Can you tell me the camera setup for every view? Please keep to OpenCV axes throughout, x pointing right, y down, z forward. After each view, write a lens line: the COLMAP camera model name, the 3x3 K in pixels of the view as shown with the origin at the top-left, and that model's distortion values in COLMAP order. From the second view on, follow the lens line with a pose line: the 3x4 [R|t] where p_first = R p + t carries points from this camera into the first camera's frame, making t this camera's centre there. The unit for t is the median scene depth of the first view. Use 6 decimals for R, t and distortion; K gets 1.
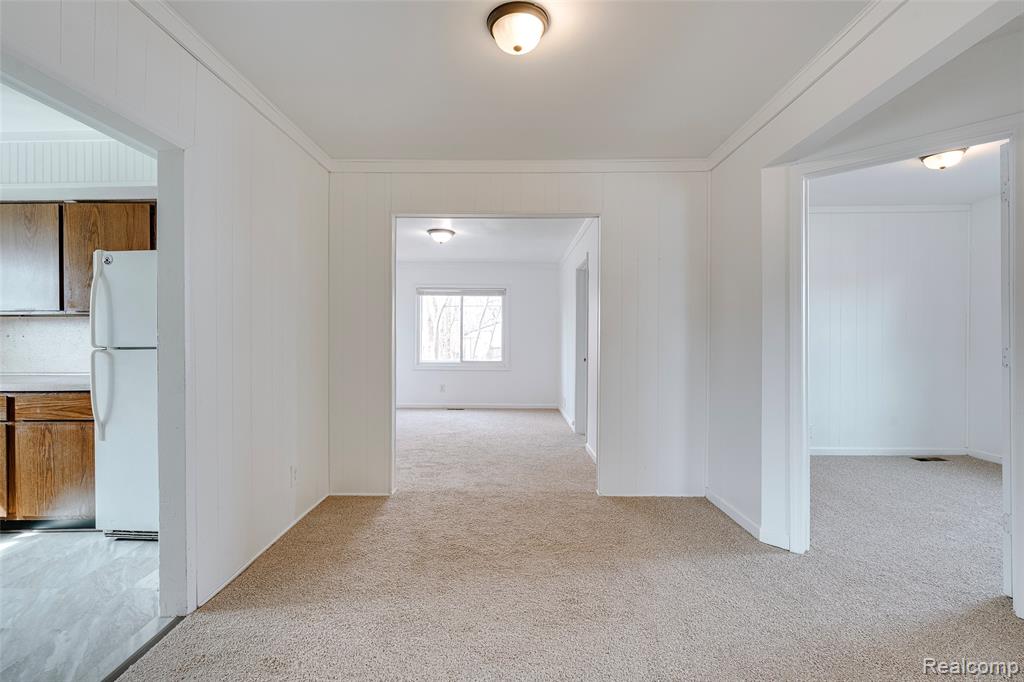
lens RADIAL K [[464.0, 0, 506.3], [0, 464.0, 337.3], [0, 0, 1]] dist [-0.013693, 0.000026]
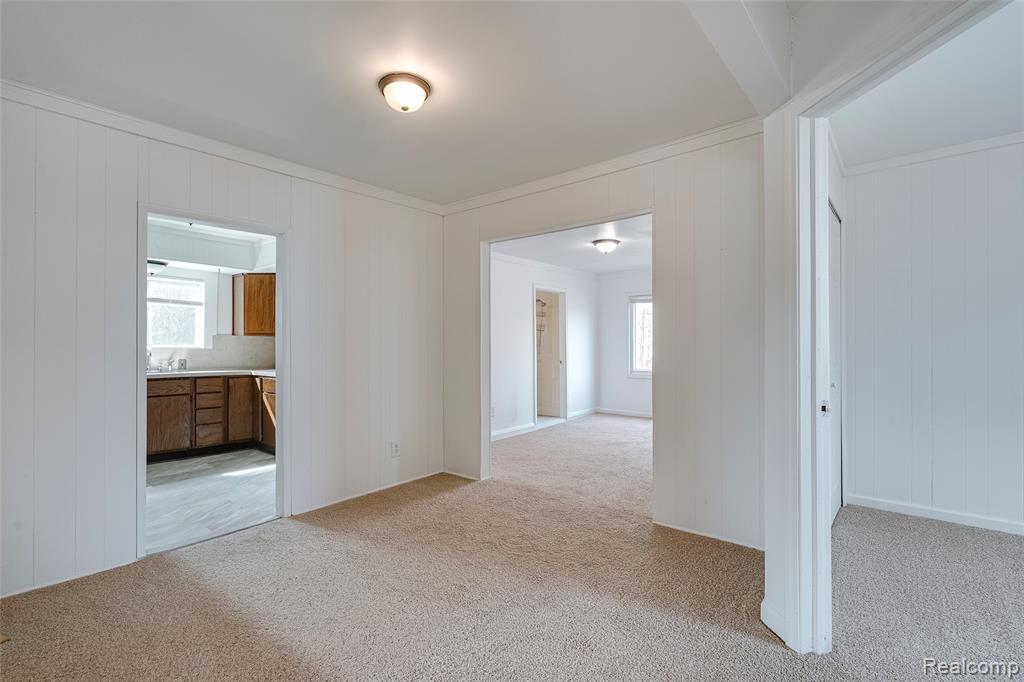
lens RADIAL K [[464.0, 0, 503.2], [0, 464.0, 339.8], [0, 0, 1]] dist [-0.013693, 0.000026]
pose [[0.775398, -0.011944, -0.631360, 0.540737], [0.004637, 0.999902, -0.013221, -0.000087], [0.631455, 0.007323, 0.775378, 0.123055]]
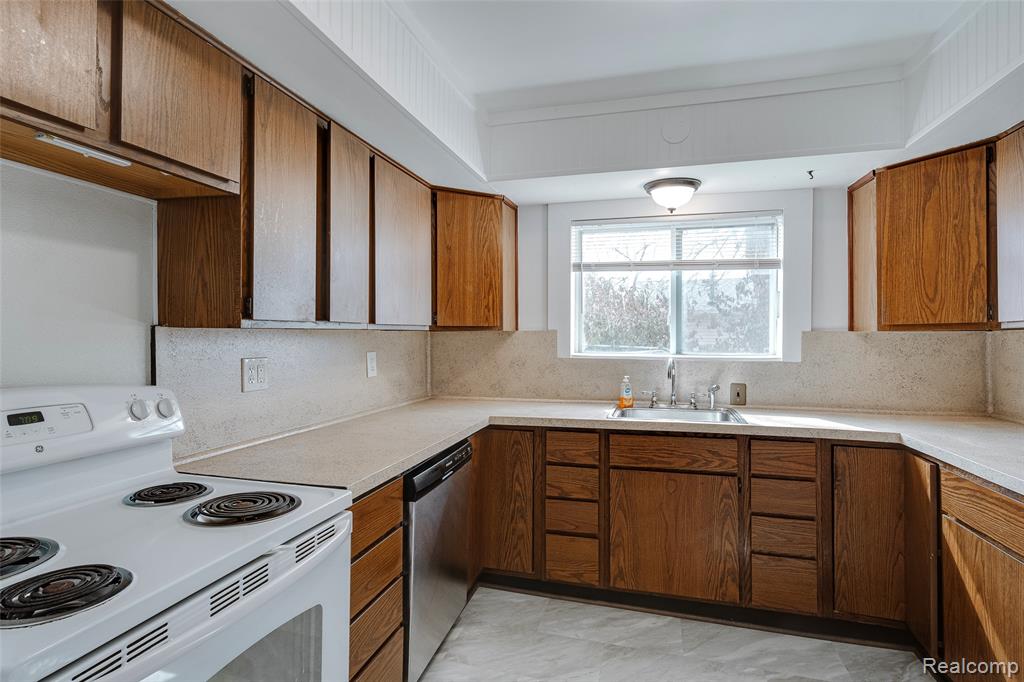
lens RADIAL K [[534.8, 0, 491.9], [0, 534.8, 337.1], [0, 0, 1]] dist [-0.002265, 0.004548]
pose [[-0.261854, -0.003704, -0.965100, -0.401319], [0.001952, 0.999989, -0.004368, -0.033096], [0.965106, -0.003028, -0.261844, 0.510243]]
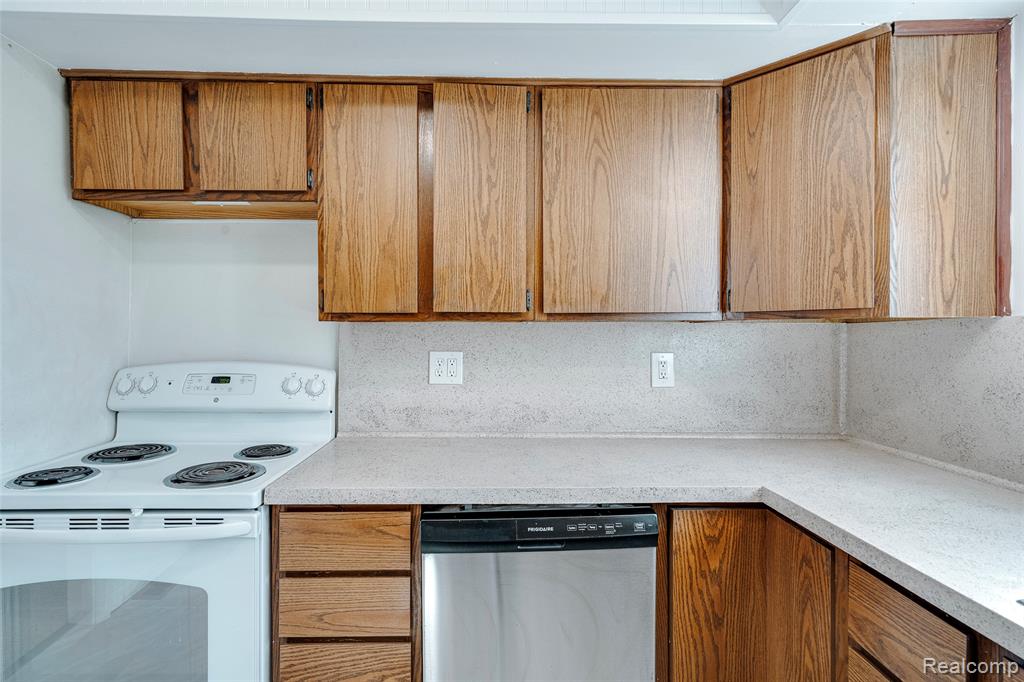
lens RADIAL K [[534.8, 0, 519.7], [0, 534.8, 332.5], [0, 0, 1]] dist [-0.002265, 0.004548]
pose [[-0.999386, -0.009425, -0.033741, -0.993594], [-0.009286, 0.999948, -0.004282, -0.031802], [0.033779, -0.003966, -0.999421, 0.704162]]
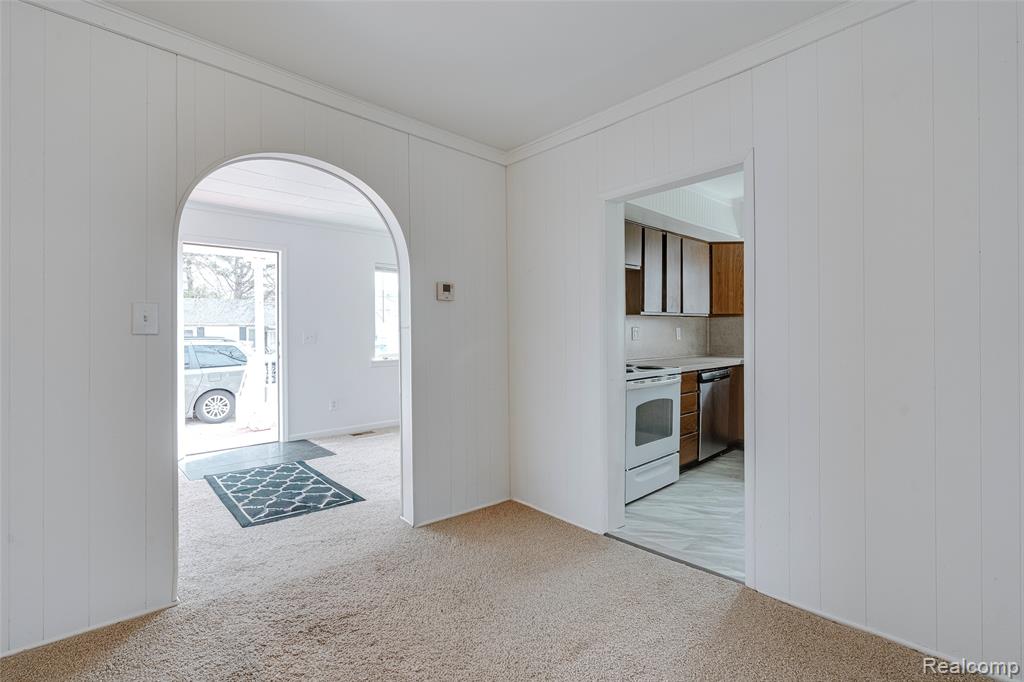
lens RADIAL K [[464.0, 0, 504.7], [0, 464.0, 339.8], [0, 0, 1]] dist [-0.013693, 0.000026]
pose [[-0.714066, 0.013593, -0.699946, 0.272287], [0.002048, 0.999848, 0.017328, -0.001015], [0.700075, 0.010940, -0.713986, 0.779525]]
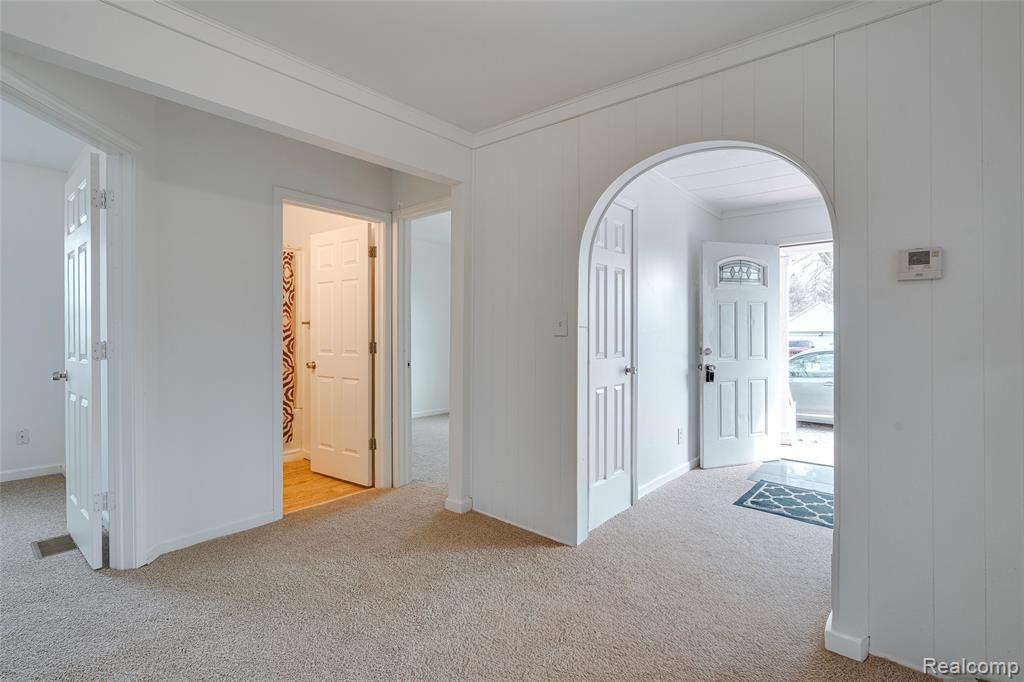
lens RADIAL K [[464.0, 0, 516.6], [0, 464.0, 335.2], [0, 0, 1]] dist [-0.013693, 0.000026]
pose [[-0.773760, -0.005610, 0.633454, -0.221208], [-0.007287, 0.999973, -0.000044, 0.000564], [-0.633437, -0.004650, -0.773780, 0.722334]]
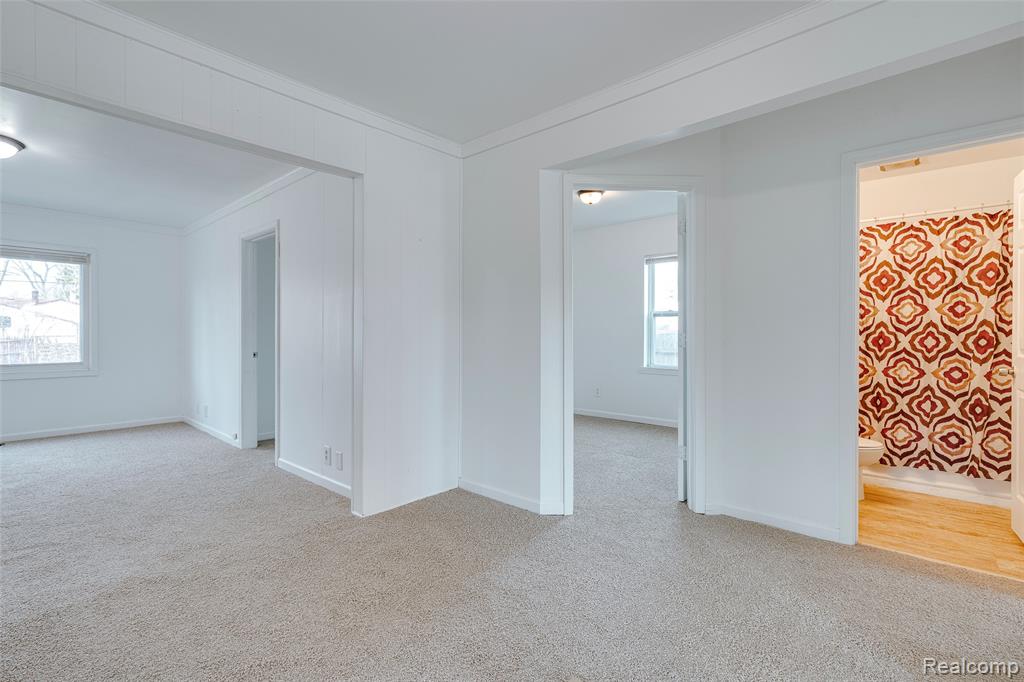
lens RADIAL K [[464.0, 0, 503.5], [0, 464.0, 335.7], [0, 0, 1]] dist [-0.013693, 0.000026]
pose [[0.661732, -0.009231, 0.749684, -0.245299], [-0.002988, 0.999884, 0.014950, 0.005078], [-0.749735, -0.012133, 0.661627, 0.269782]]
